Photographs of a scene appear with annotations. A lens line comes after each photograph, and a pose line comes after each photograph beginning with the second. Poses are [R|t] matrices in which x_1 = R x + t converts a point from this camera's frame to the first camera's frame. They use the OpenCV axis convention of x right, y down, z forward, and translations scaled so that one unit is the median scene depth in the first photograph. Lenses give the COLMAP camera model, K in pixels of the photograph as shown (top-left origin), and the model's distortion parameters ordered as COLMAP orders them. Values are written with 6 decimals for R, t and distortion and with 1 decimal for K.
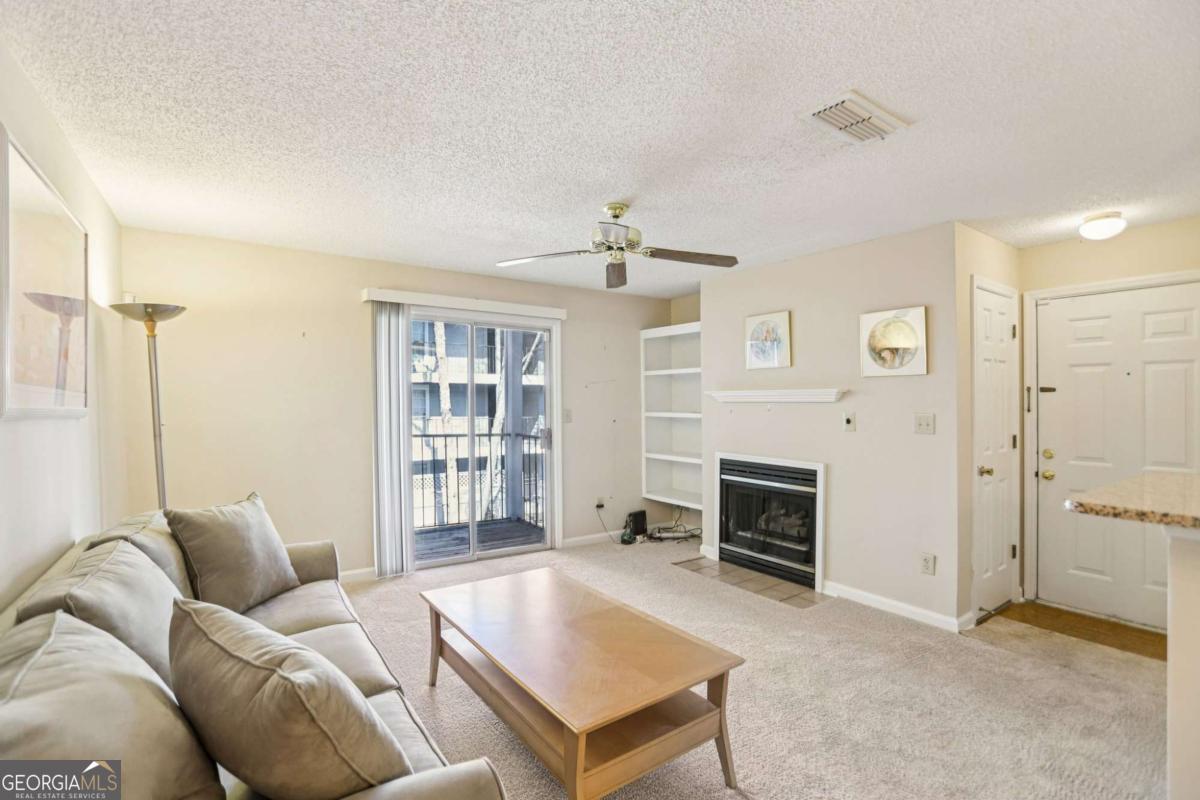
lens RADIAL K [[558.0, 0, 593.8], [0, 558.0, 405.5], [0, 0, 1]] dist [-0.071412, 0.034111]
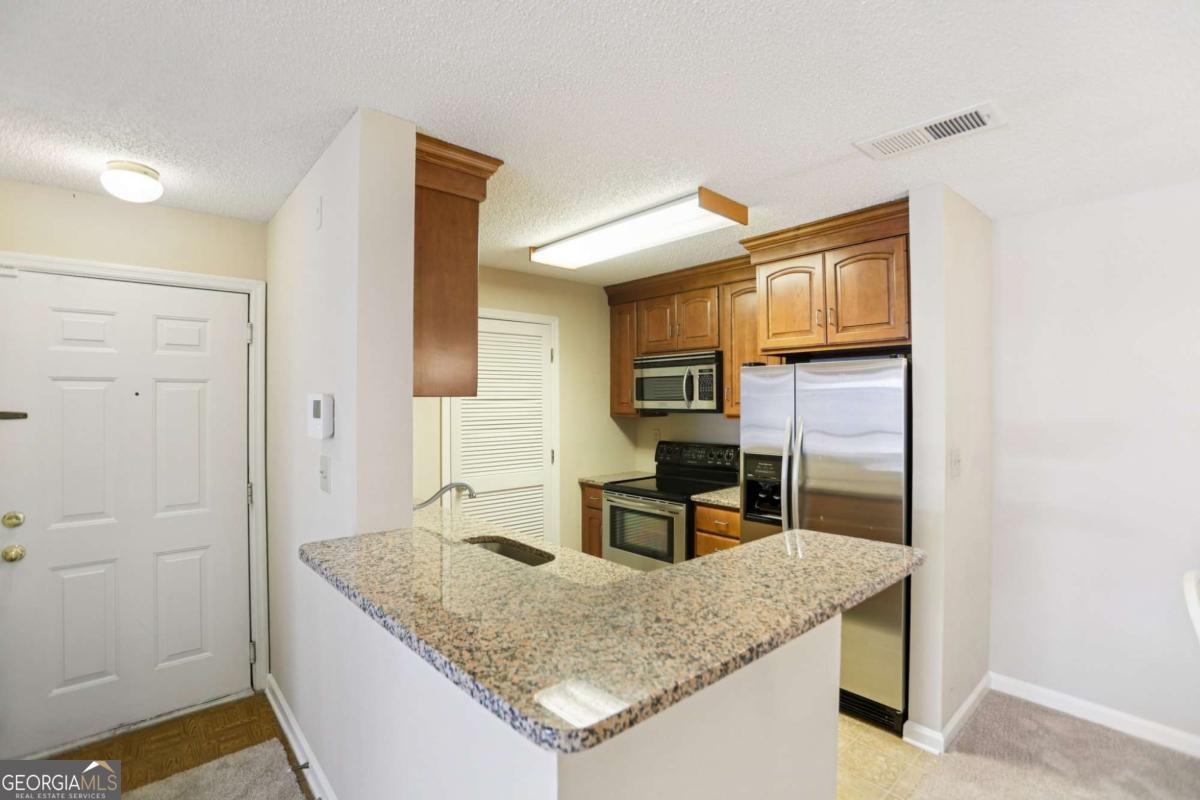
lens RADIAL K [[553.2, 0, 598.5], [0, 553.2, 398.1], [0, 0, 1]] dist [-0.071985, 0.025460]
pose [[-0.118366, 0.003197, 0.992965, 0.143627], [0.011502, 0.999932, -0.001849, -0.034082], [-0.992903, 0.011202, -0.118395, 0.343211]]
